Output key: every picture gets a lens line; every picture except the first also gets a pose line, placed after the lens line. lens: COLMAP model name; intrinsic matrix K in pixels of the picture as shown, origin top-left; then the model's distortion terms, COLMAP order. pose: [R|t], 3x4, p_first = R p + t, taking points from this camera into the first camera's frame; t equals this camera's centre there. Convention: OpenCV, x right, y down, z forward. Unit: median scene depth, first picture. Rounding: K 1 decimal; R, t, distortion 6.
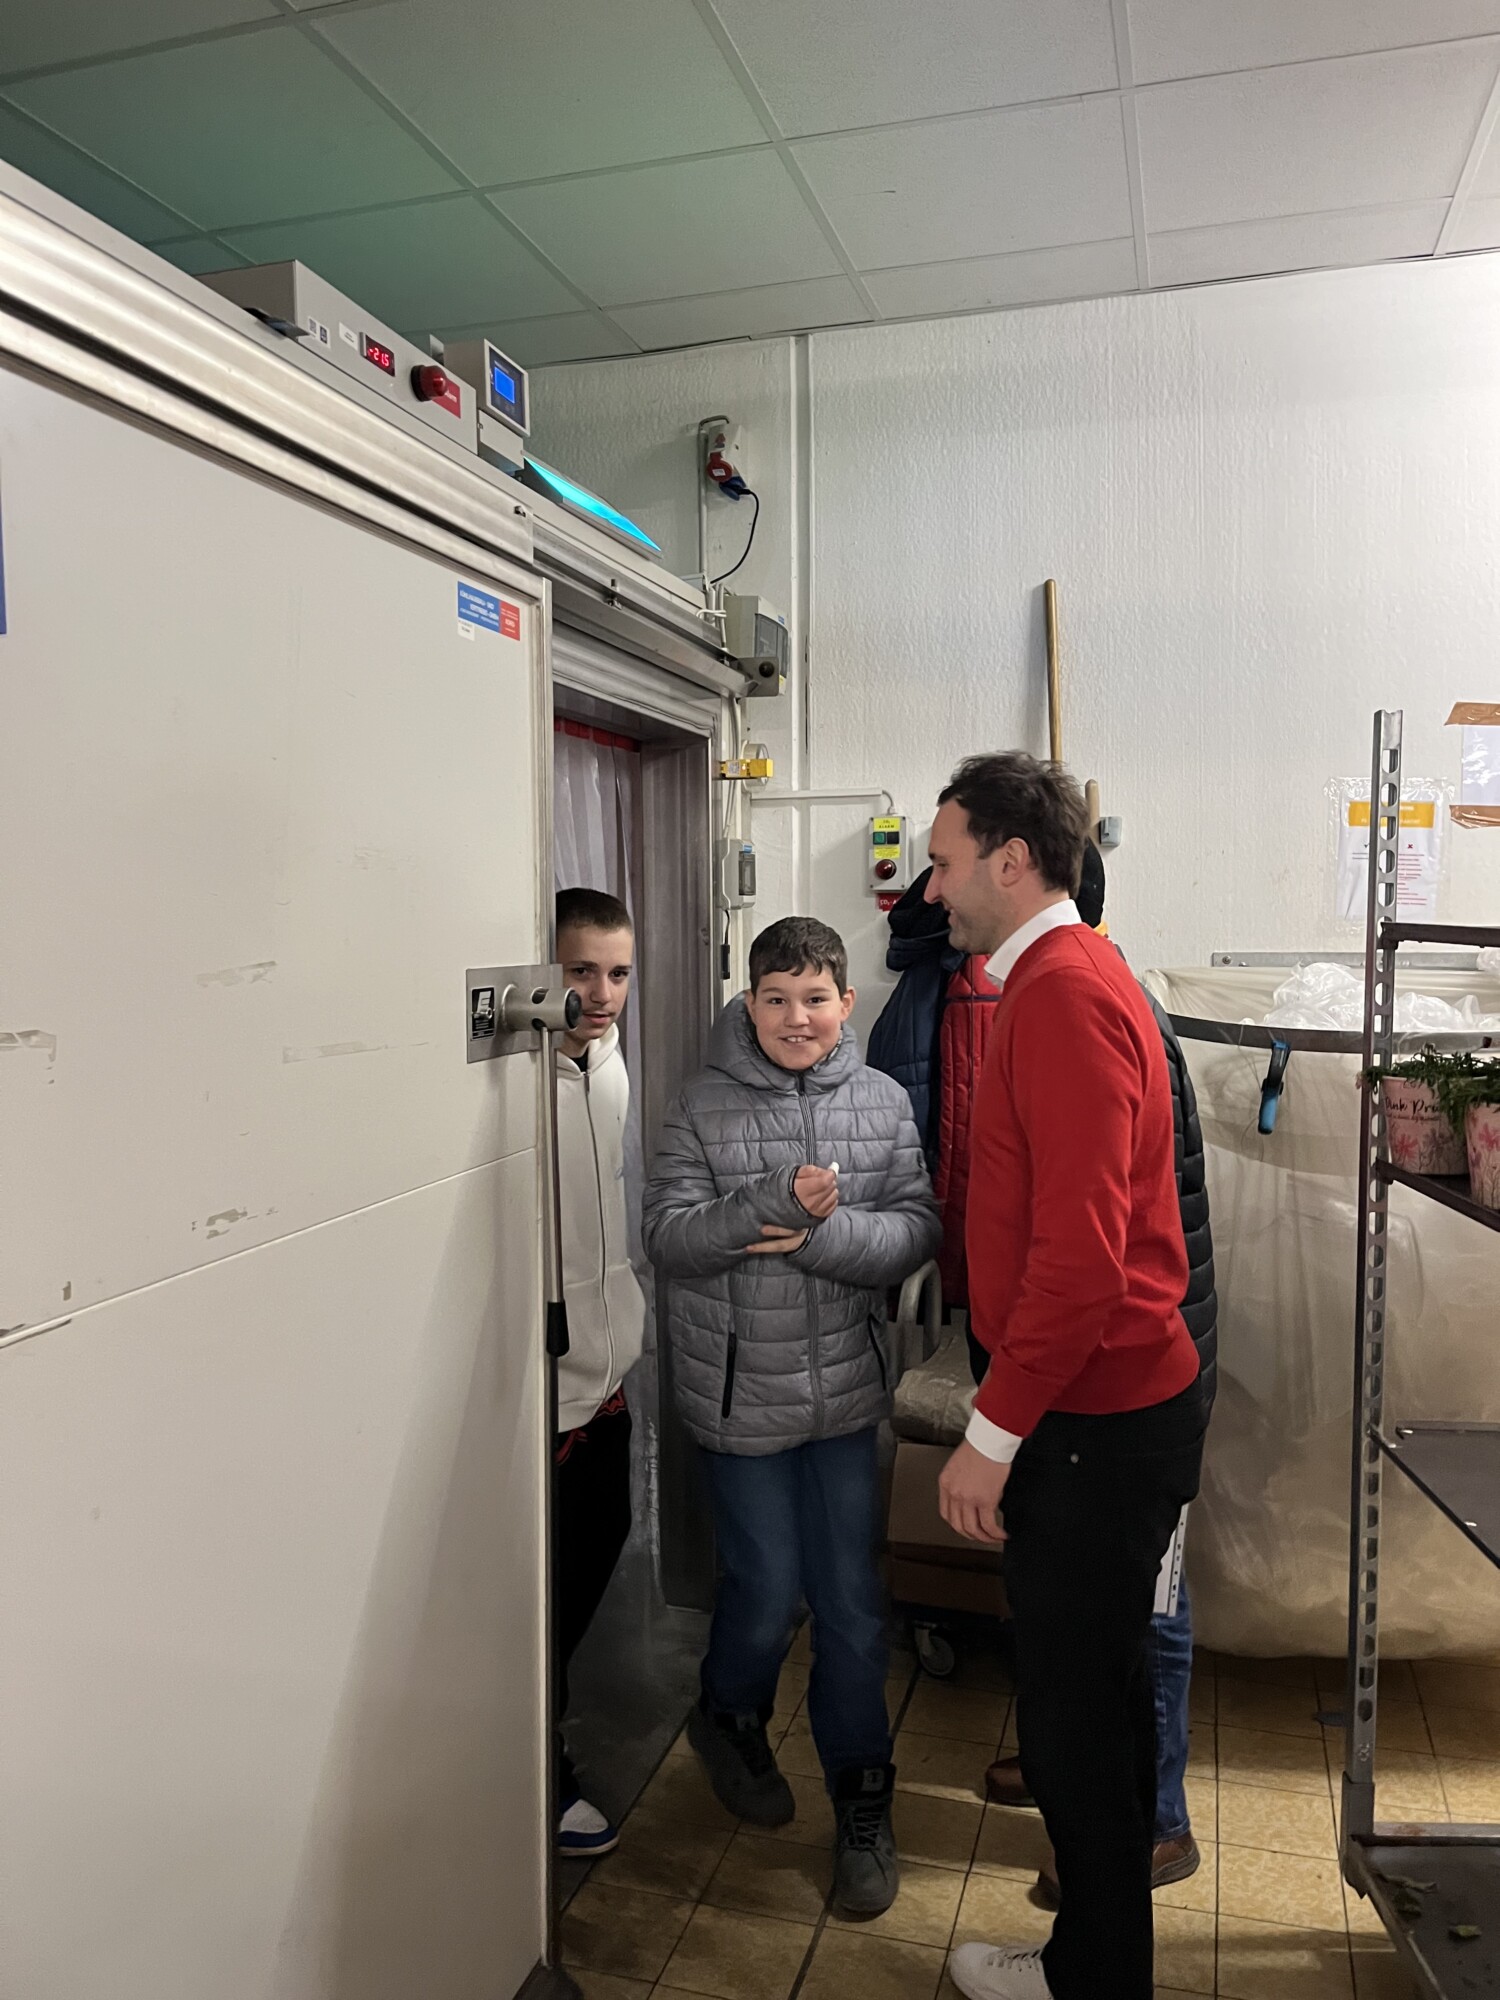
lens RADIAL K [[1518.2, 0, 751.1], [0, 1518.2, 1001.4], [0, 0, 1]] dist [0.003778, 0.000397]
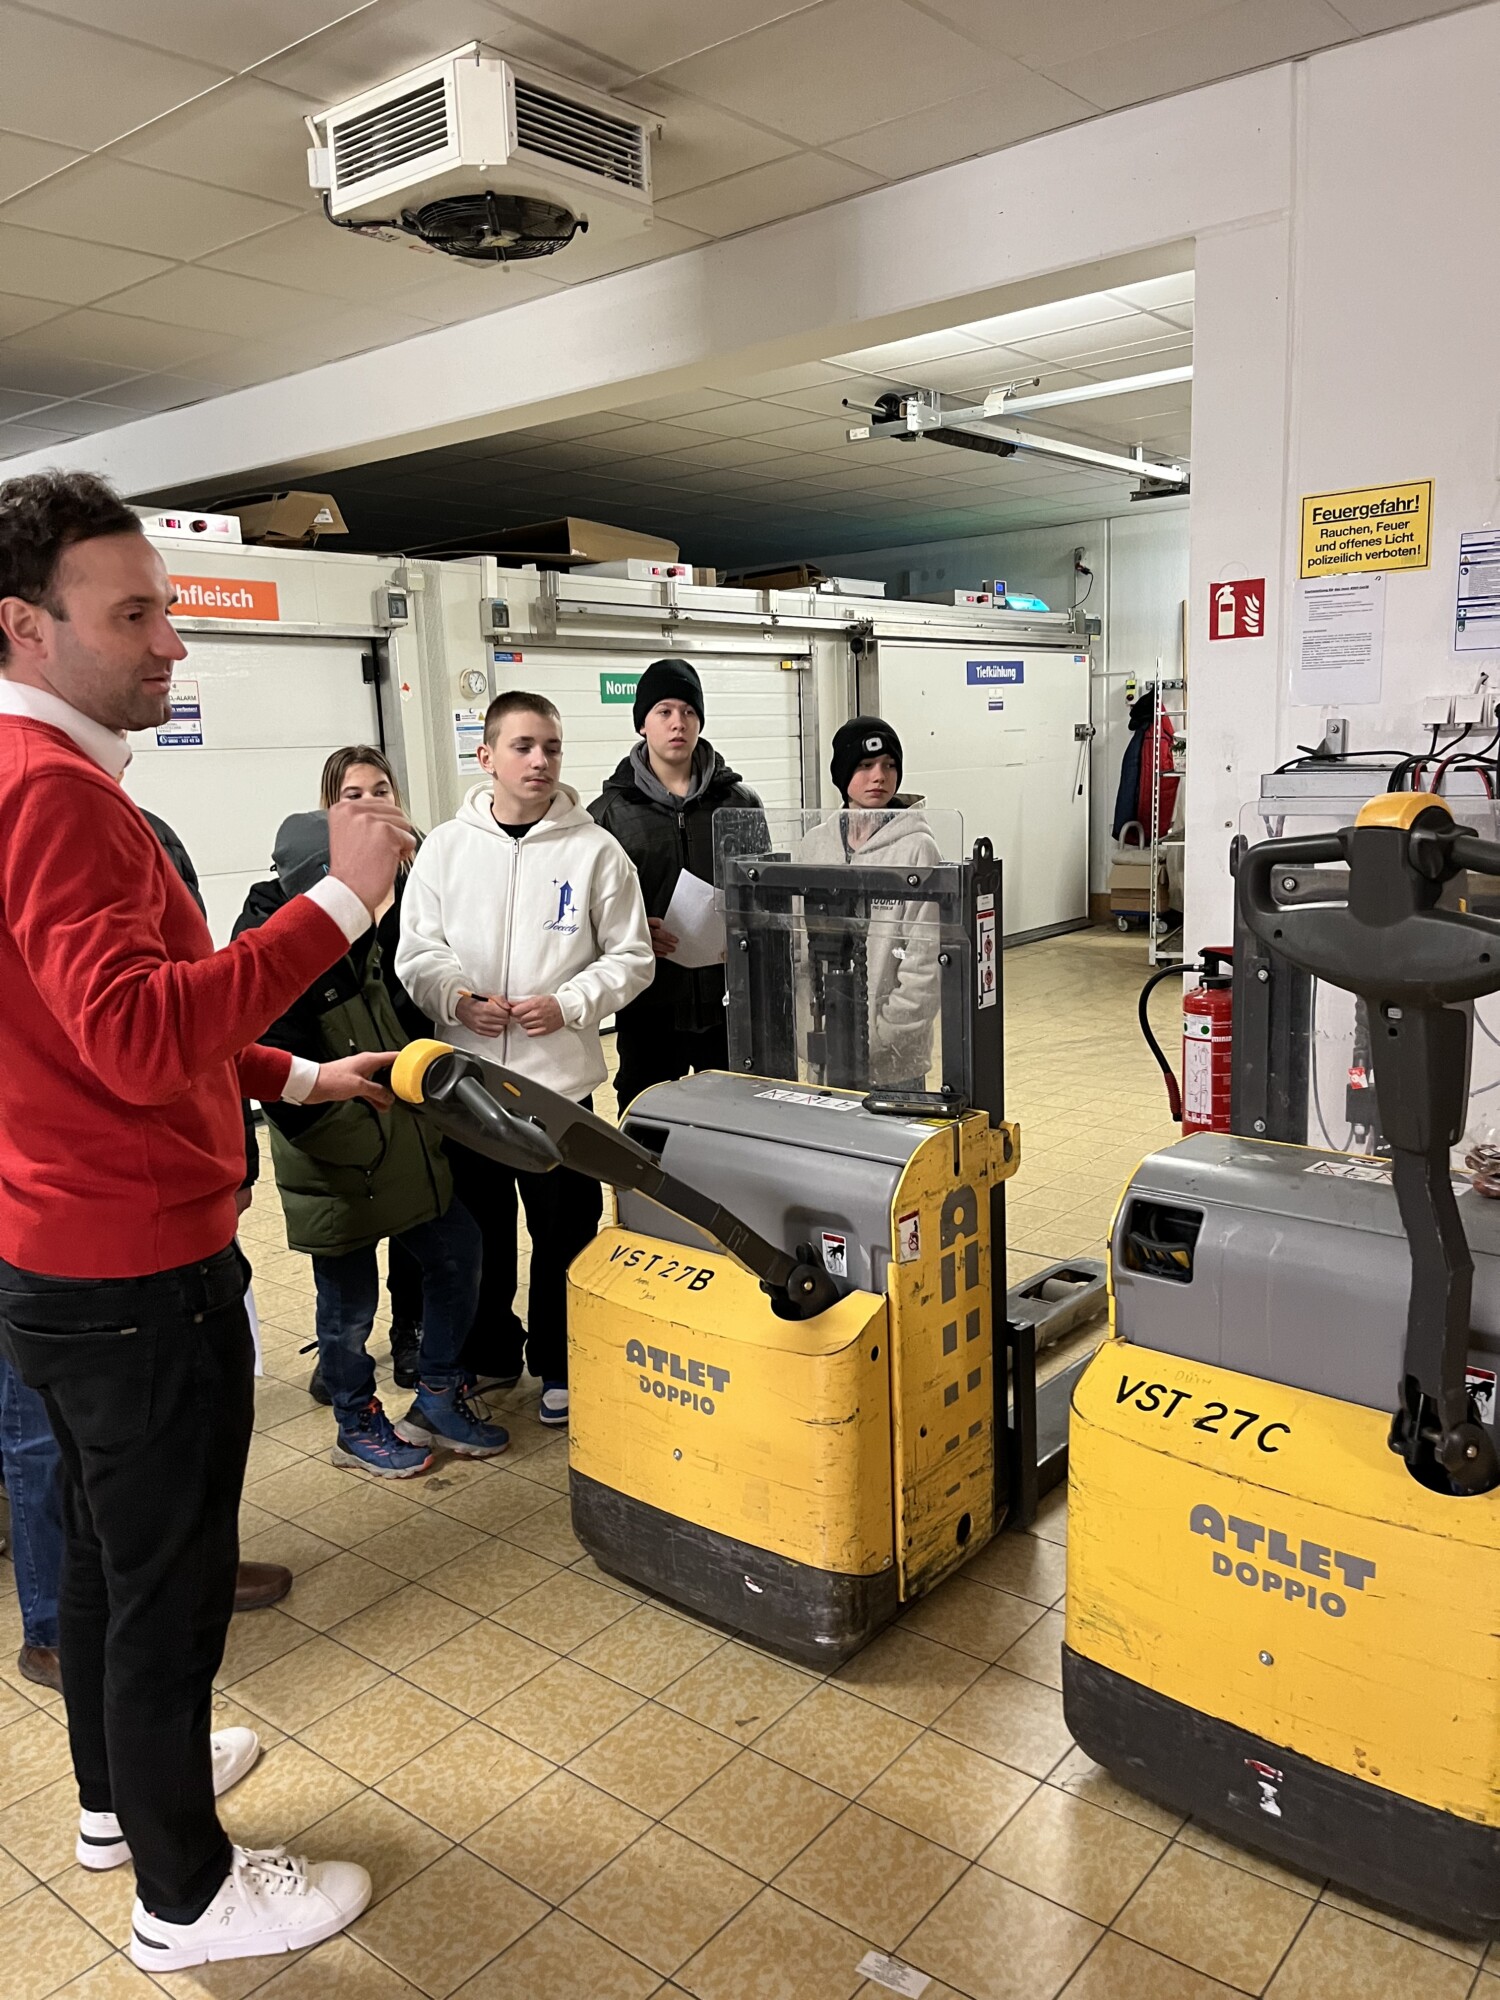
lens RADIAL K [[1518.2, 0, 748.4], [0, 1518.2, 998.4], [0, 0, 1]] dist [0.003778, 0.000397]
pose [[0.926723, 0.033324, -0.374265, 0.542686], [0.011446, 0.993093, 0.116767, 0.151722], [0.375571, -0.112495, 0.919941, -2.200144]]
